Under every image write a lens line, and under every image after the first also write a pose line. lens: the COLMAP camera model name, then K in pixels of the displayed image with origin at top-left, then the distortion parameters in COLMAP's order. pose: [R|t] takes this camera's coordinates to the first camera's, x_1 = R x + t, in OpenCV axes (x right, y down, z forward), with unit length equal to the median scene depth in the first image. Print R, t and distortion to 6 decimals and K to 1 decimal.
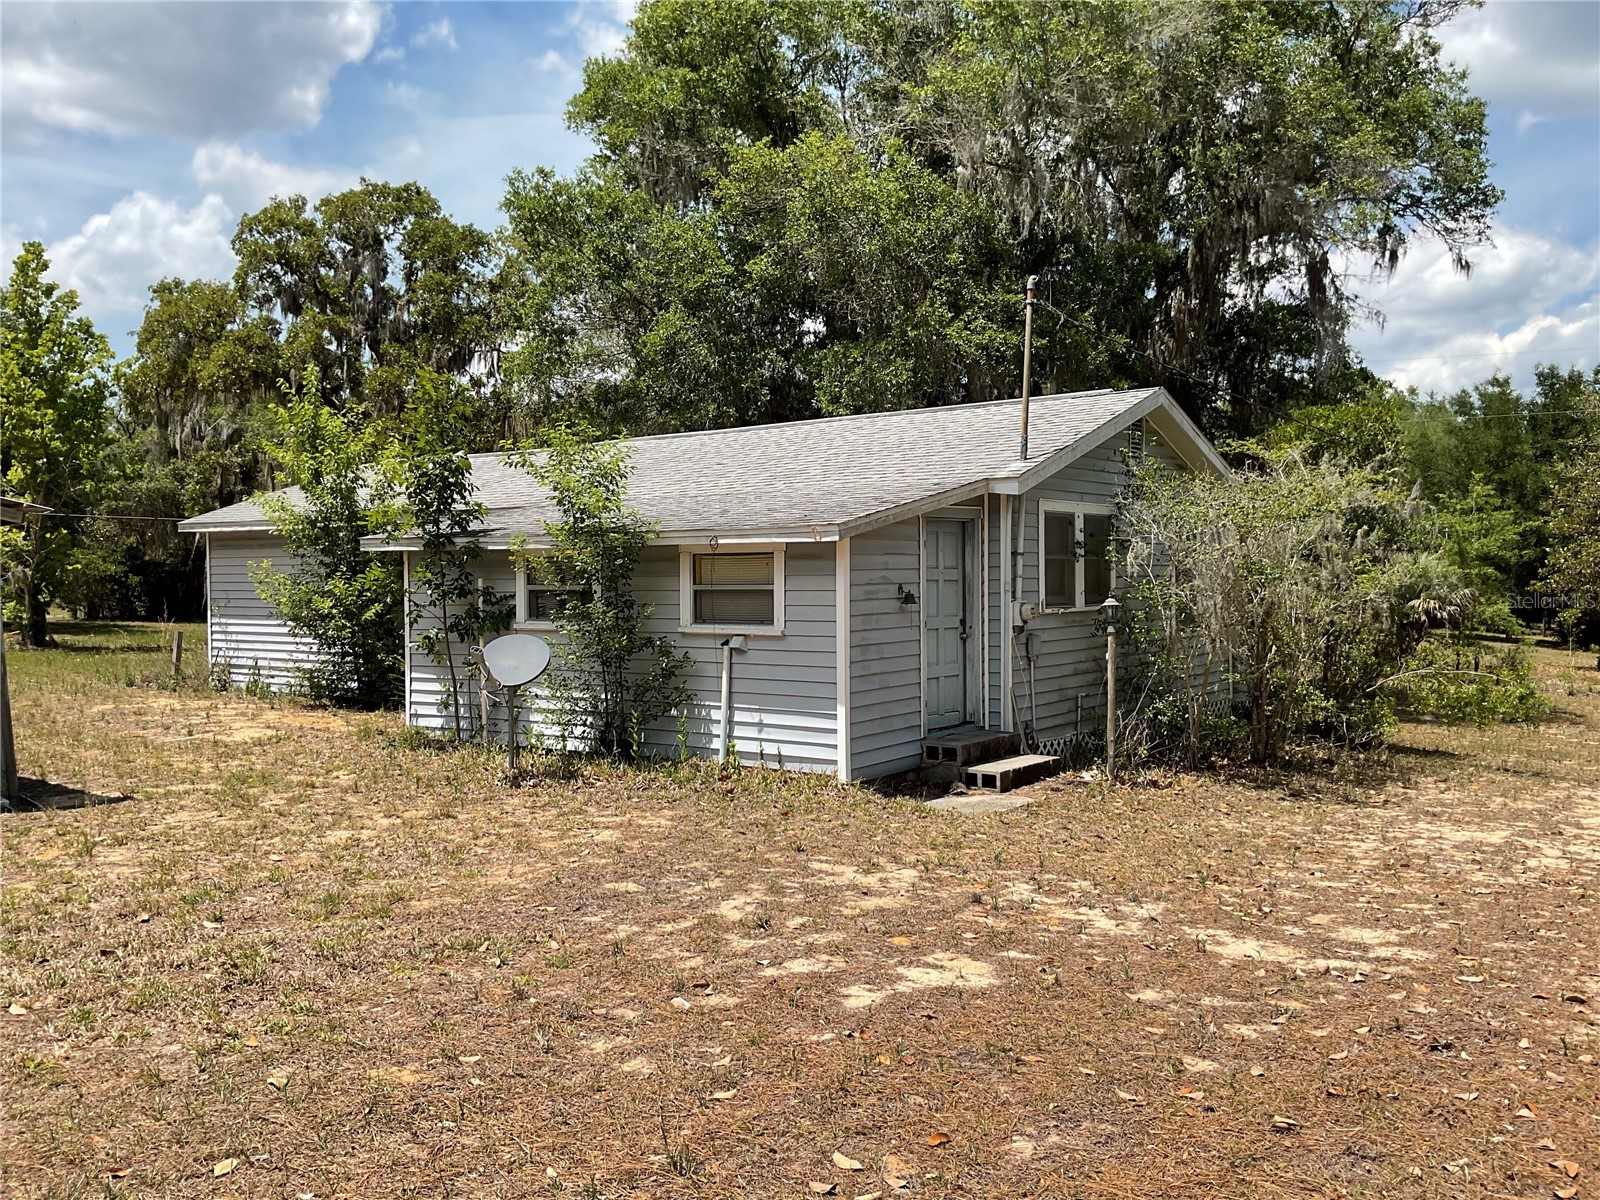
lens RADIAL K [[1343.2, 0, 787.5], [0, 1343.2, 604.8], [0, 0, 1]] dist [0.120471, -0.223348]
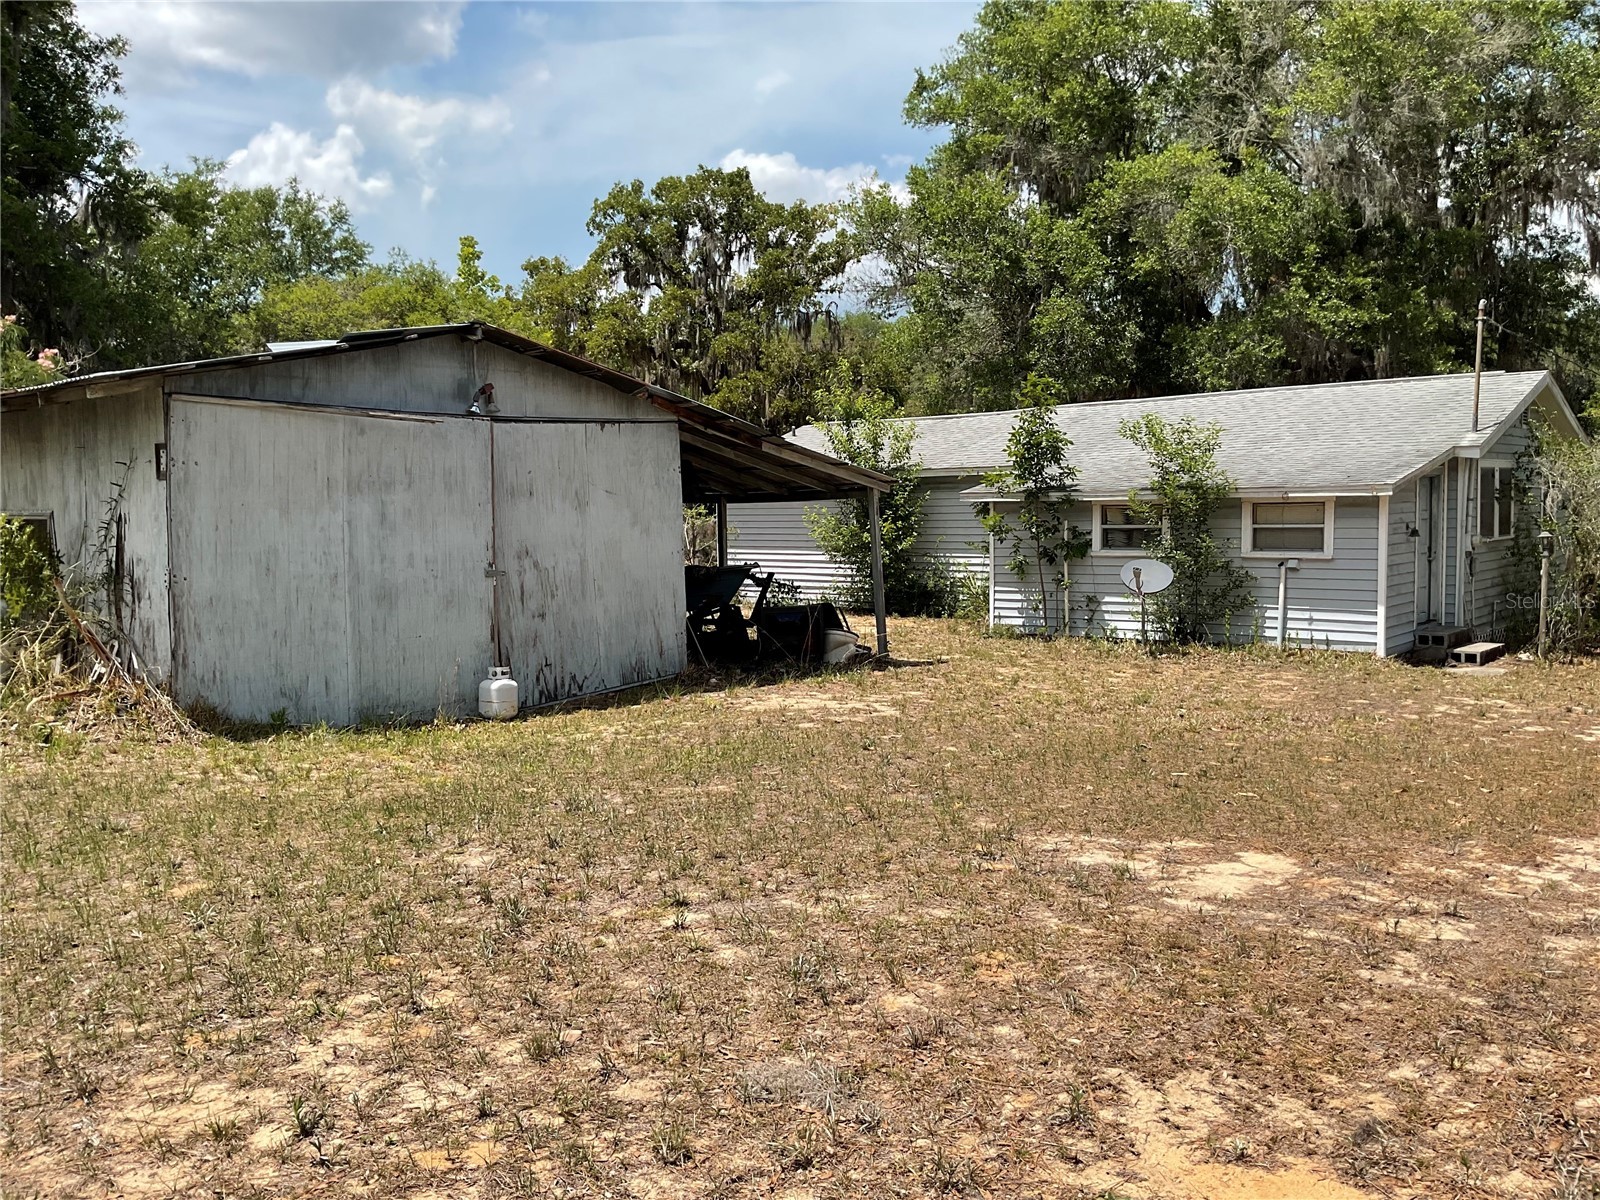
lens RADIAL K [[1347.4, 0, 800.0], [0, 1347.4, 600.0], [0, 0, 1]] dist [0.117170, -0.201418]
pose [[0.996934, -0.001718, -0.078229, -0.410582], [0.005641, 0.998736, 0.049950, -0.008709], [0.078044, -0.050238, 0.995683, -0.469468]]
